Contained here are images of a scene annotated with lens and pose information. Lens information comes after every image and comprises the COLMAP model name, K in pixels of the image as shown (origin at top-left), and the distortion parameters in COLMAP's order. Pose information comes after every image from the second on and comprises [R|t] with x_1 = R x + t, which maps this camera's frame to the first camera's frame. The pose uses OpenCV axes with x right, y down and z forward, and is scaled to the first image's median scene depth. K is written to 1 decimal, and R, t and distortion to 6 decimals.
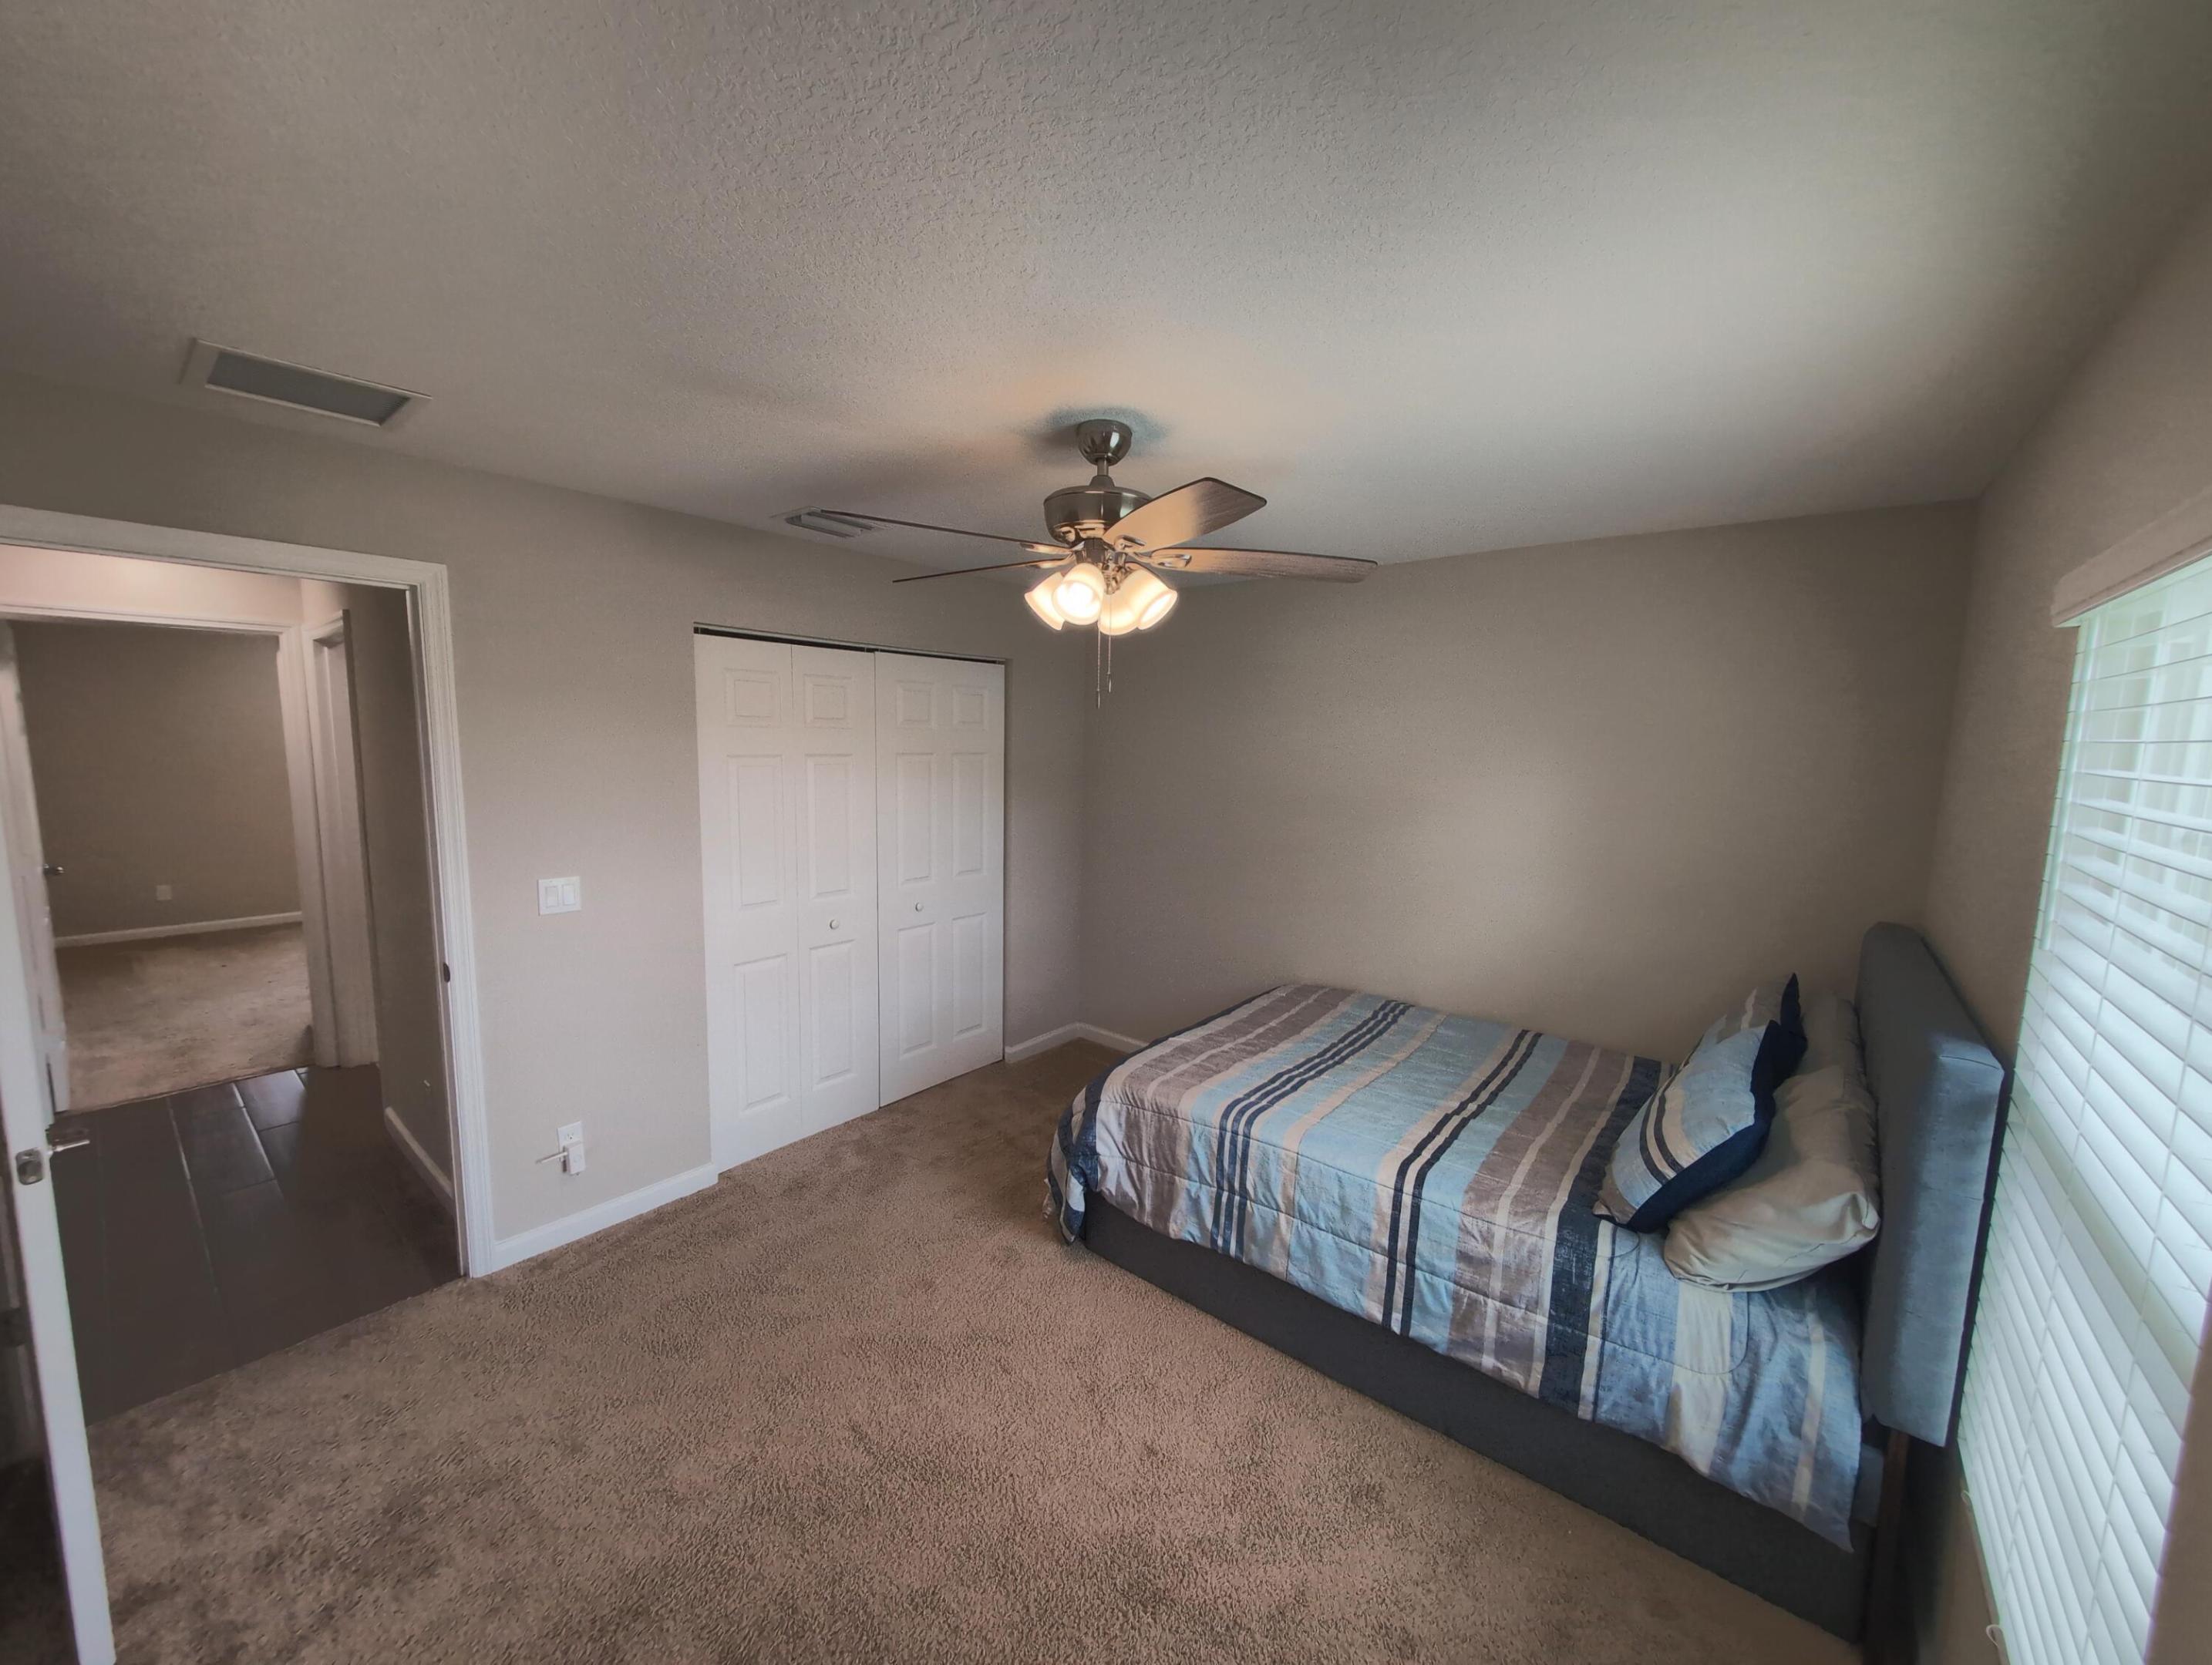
lens RADIAL K [[832.6, 0, 1099.9], [0, 832.6, 834.8], [0, 0, 1]] dist [0.002892, -0.000115]
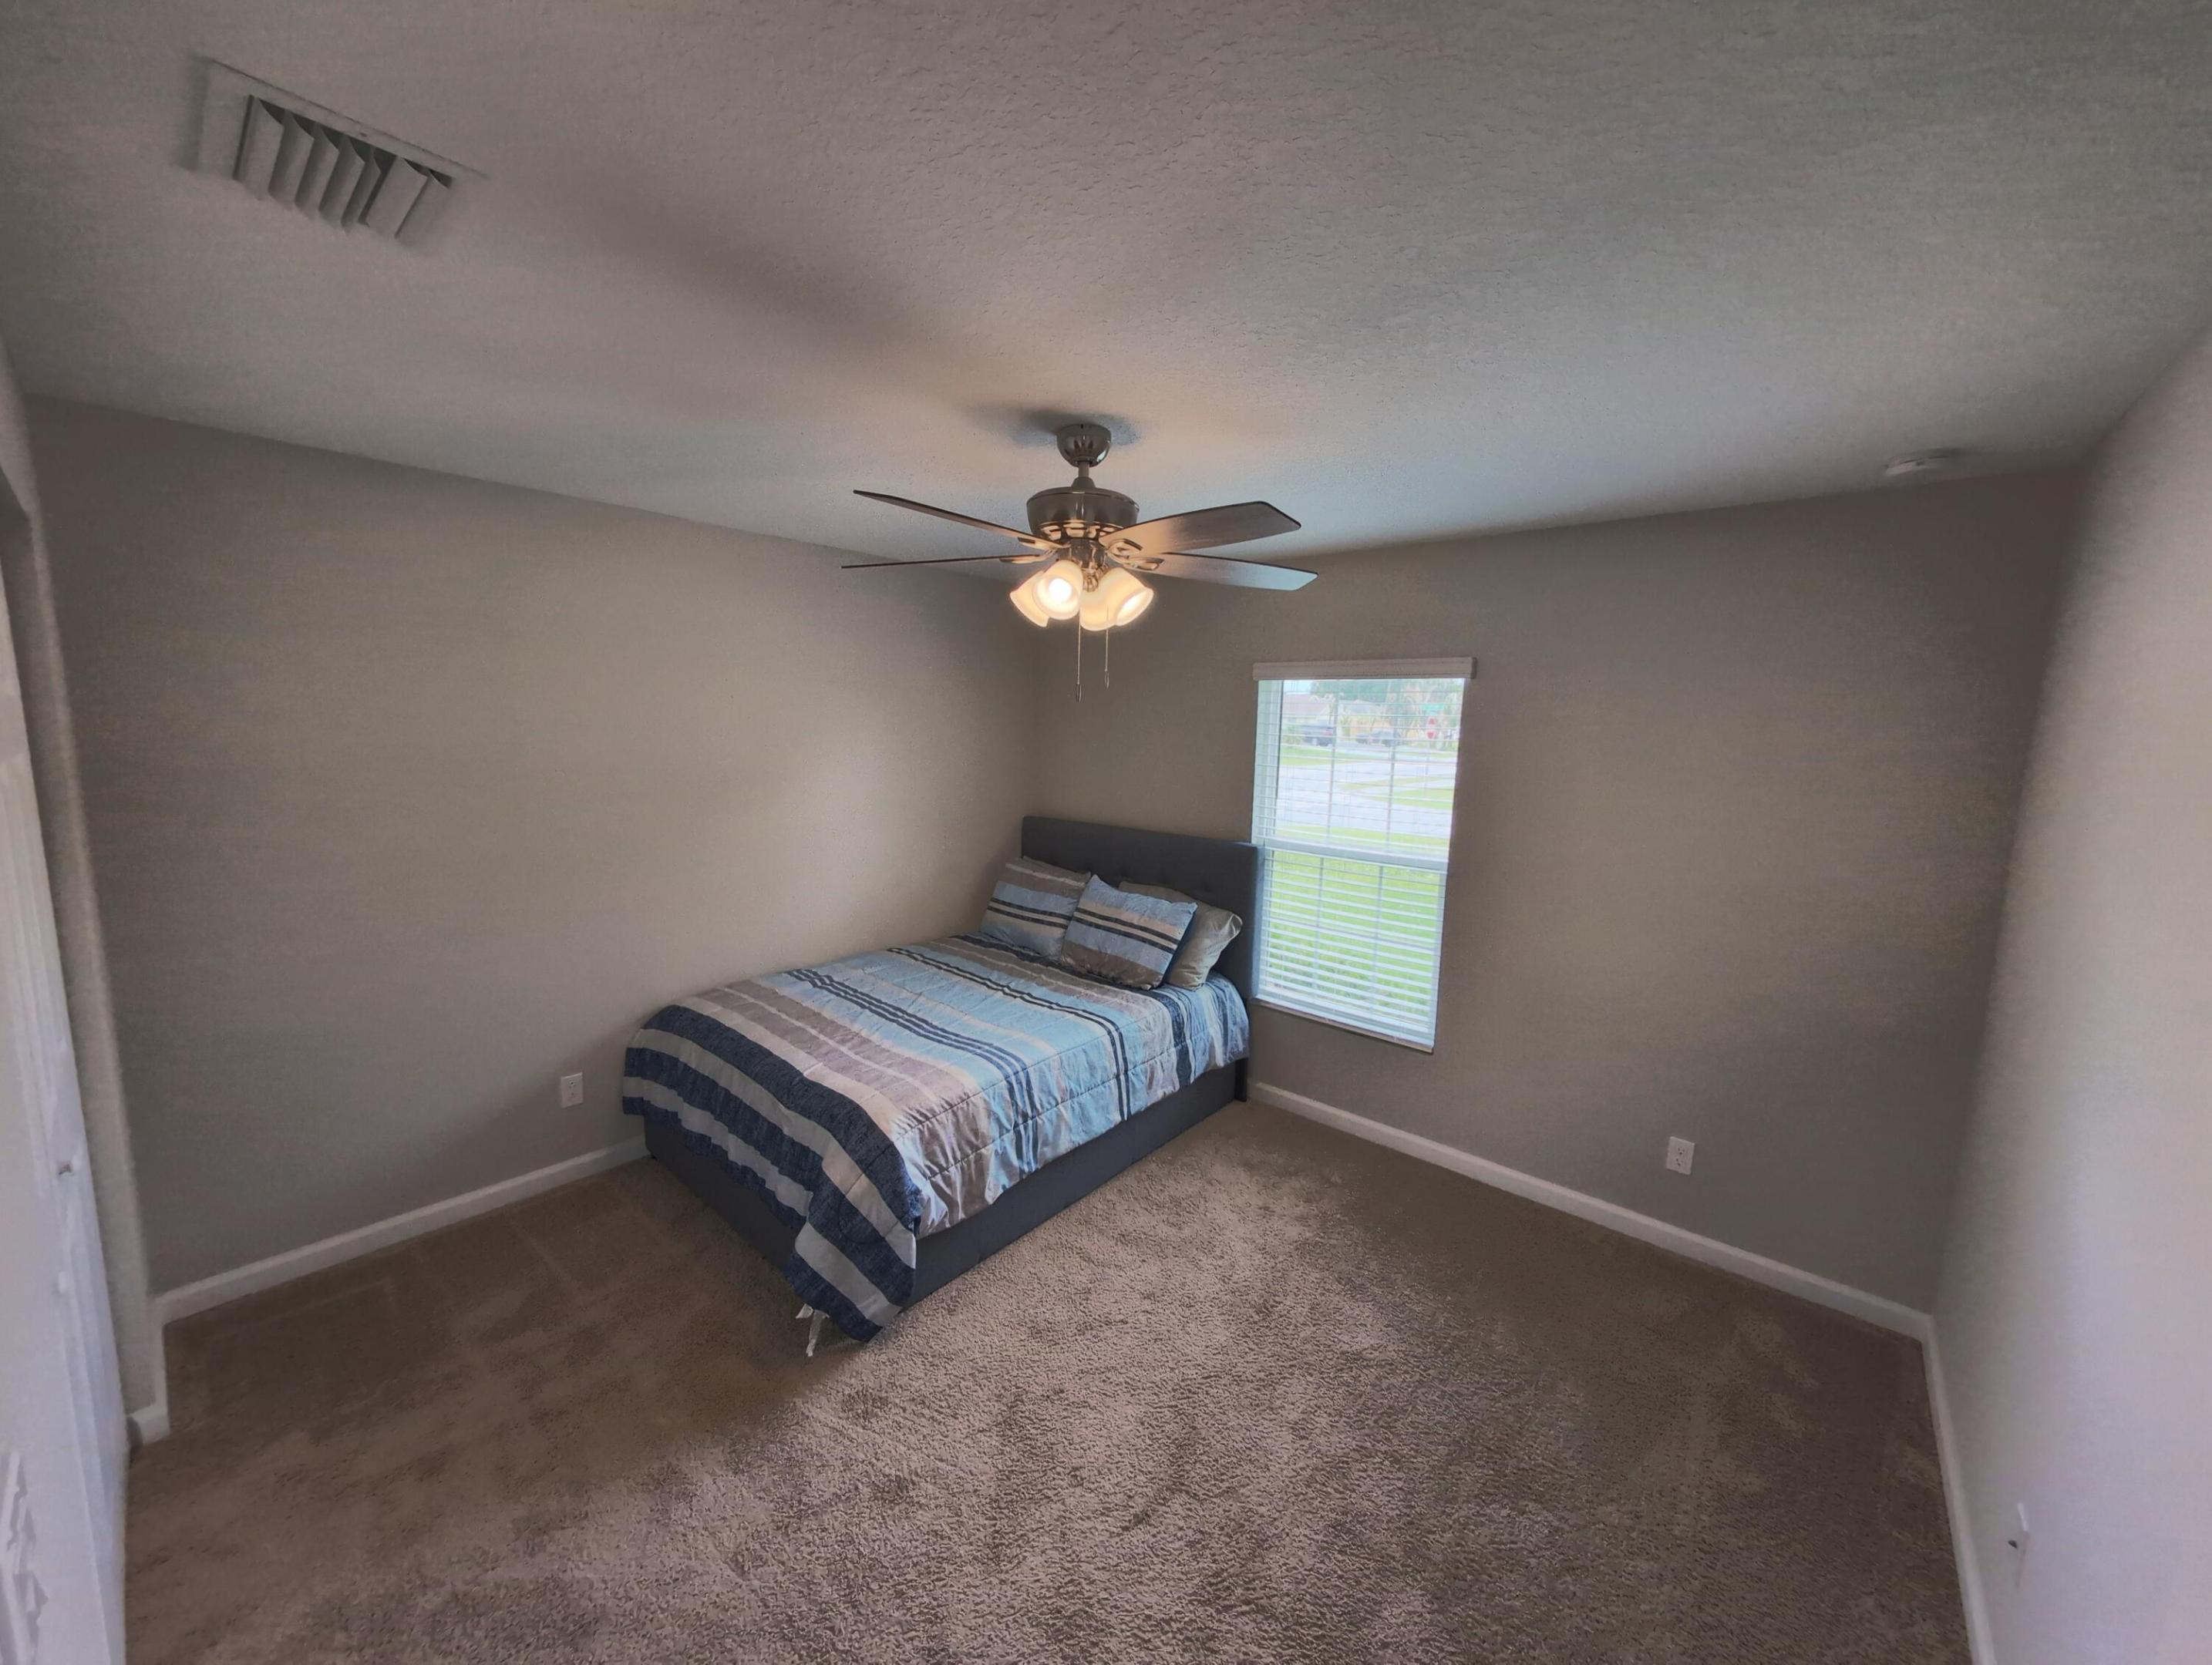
lens RADIAL K [[832.6, 0, 1099.9], [0, 832.6, 834.8], [0, 0, 1]] dist [0.002892, -0.000115]
pose [[0.026970, -0.154736, 0.987588, -1.084867], [0.097786, 0.983617, 0.151443, -0.148237], [-0.994842, 0.092488, 0.041659, 0.963297]]
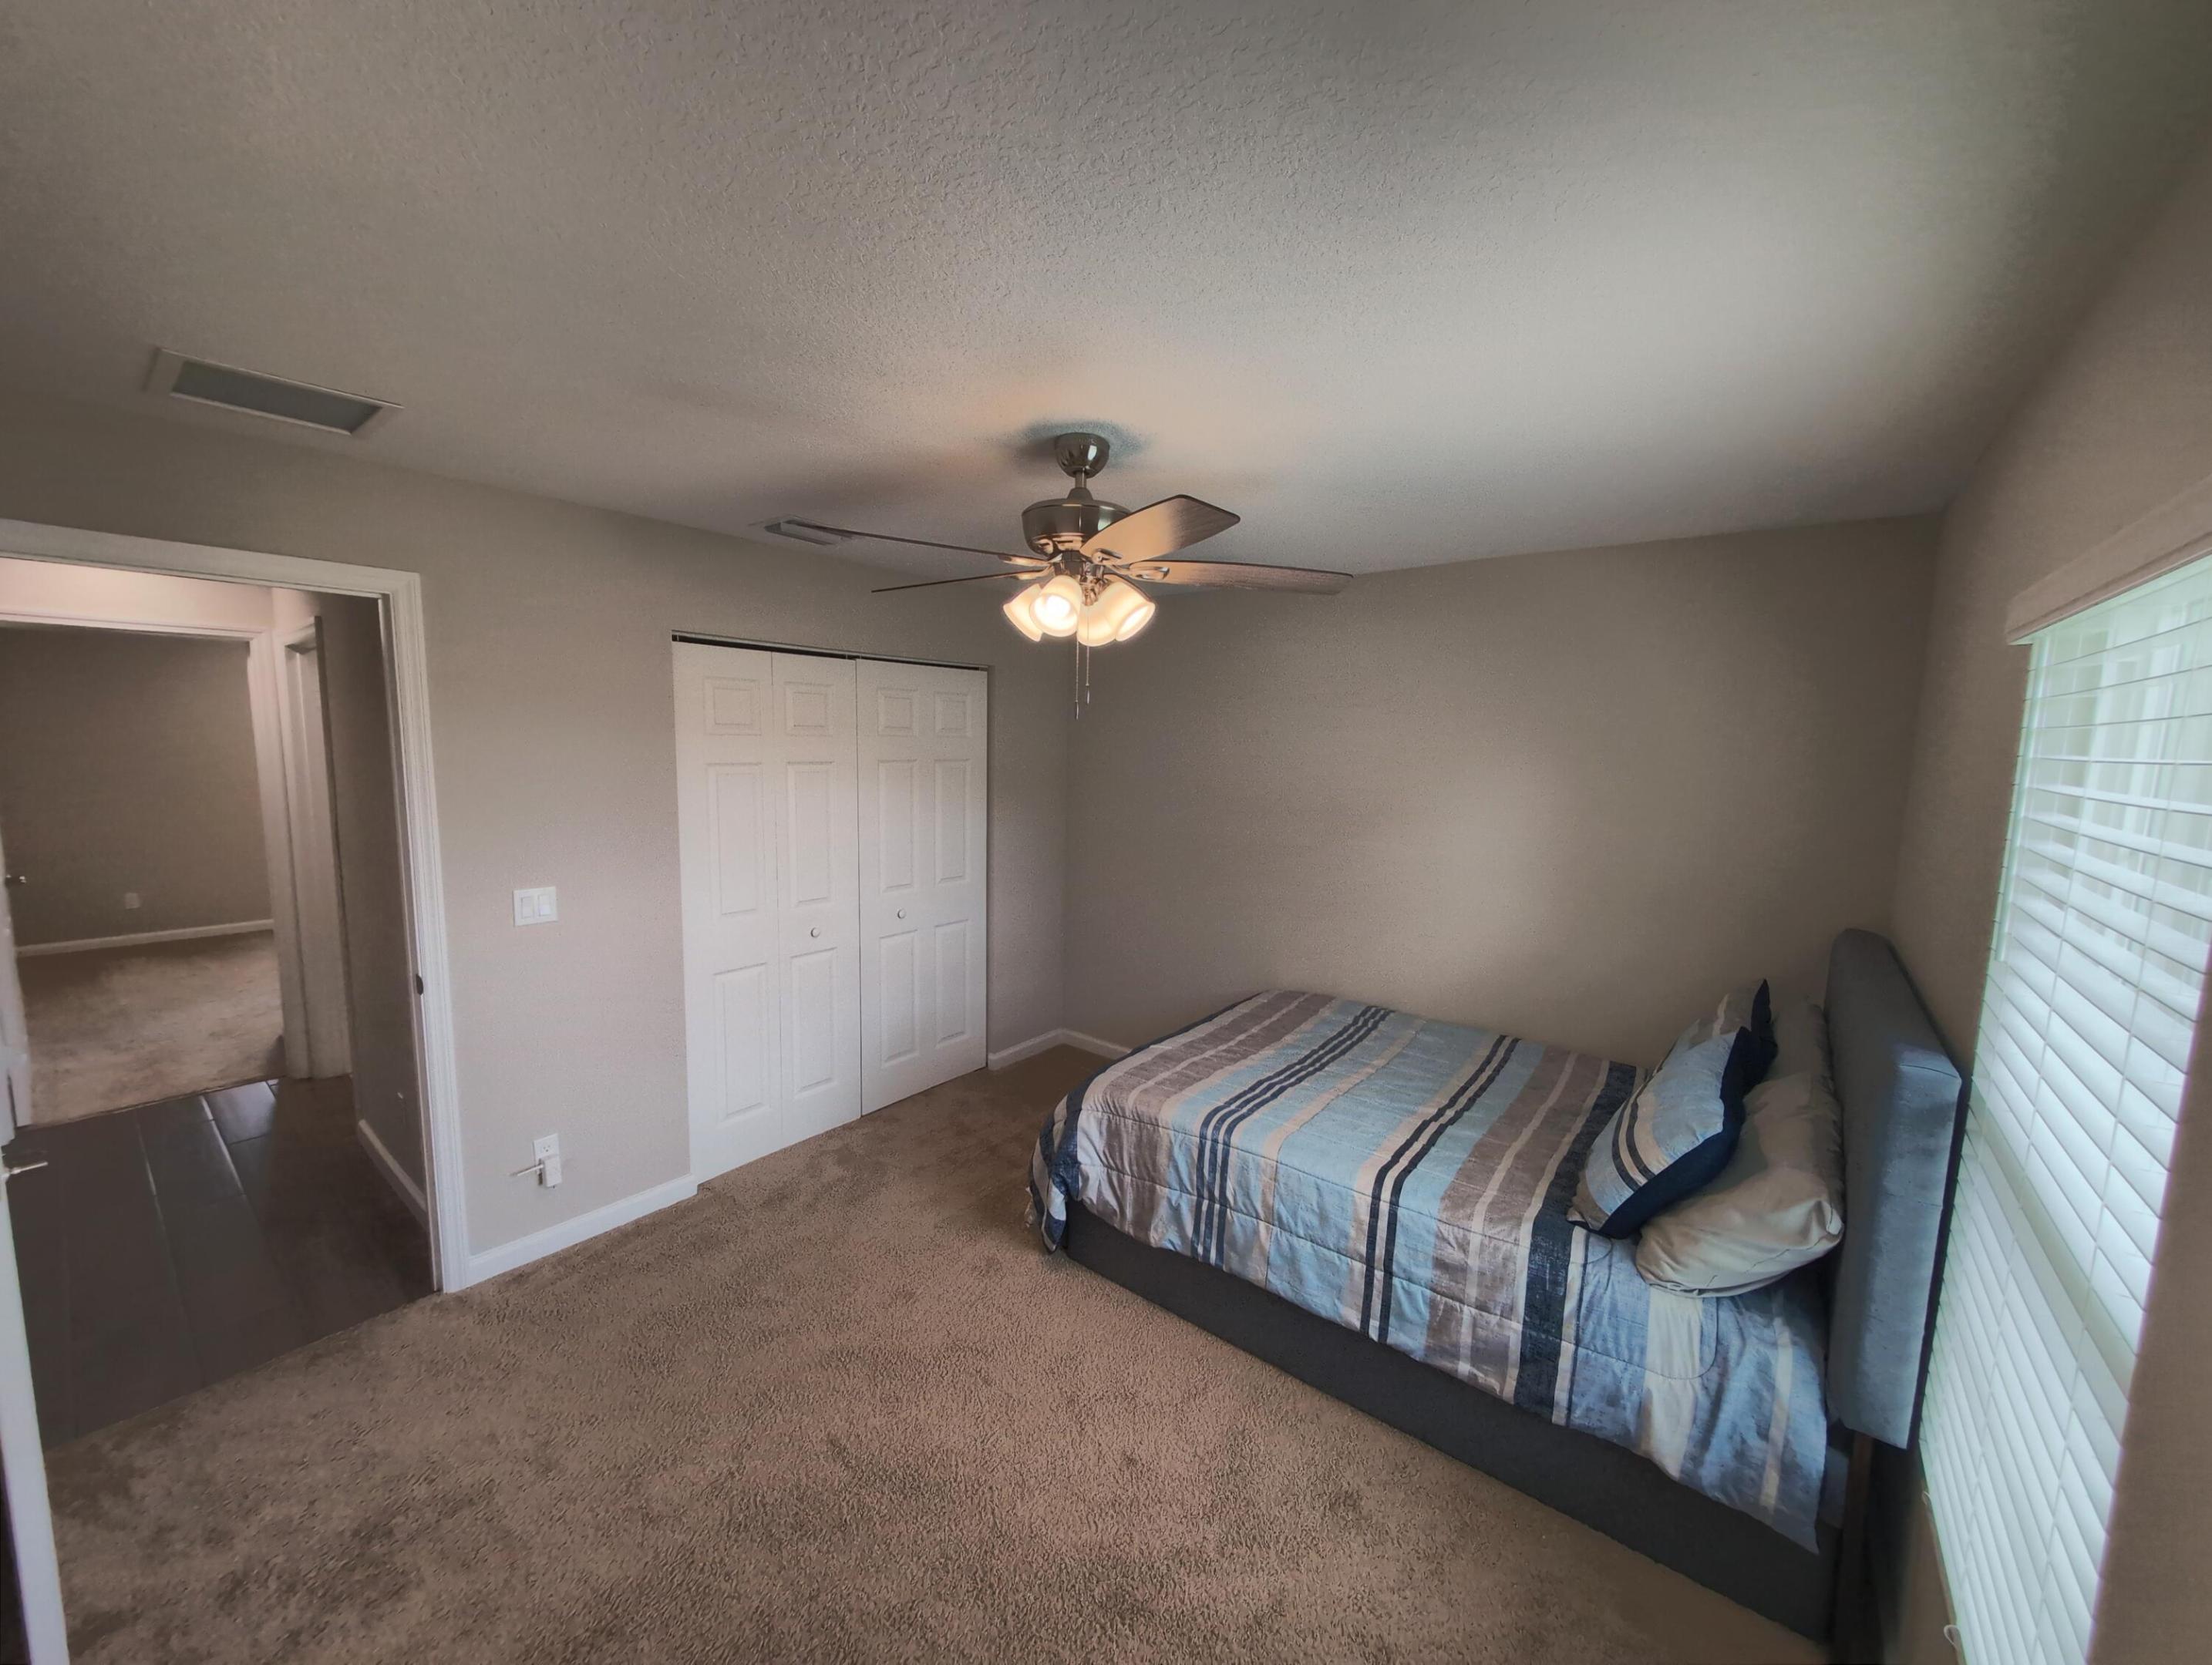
lens RADIAL K [[832.6, 0, 1099.9], [0, 832.6, 834.8], [0, 0, 1]] dist [0.002892, -0.000115]
pose [[0.999875, -0.001569, 0.015748, 0.009890], [0.001615, 0.999994, -0.002904, -0.010221], [-0.015743, 0.002929, 0.999872, -0.002903]]
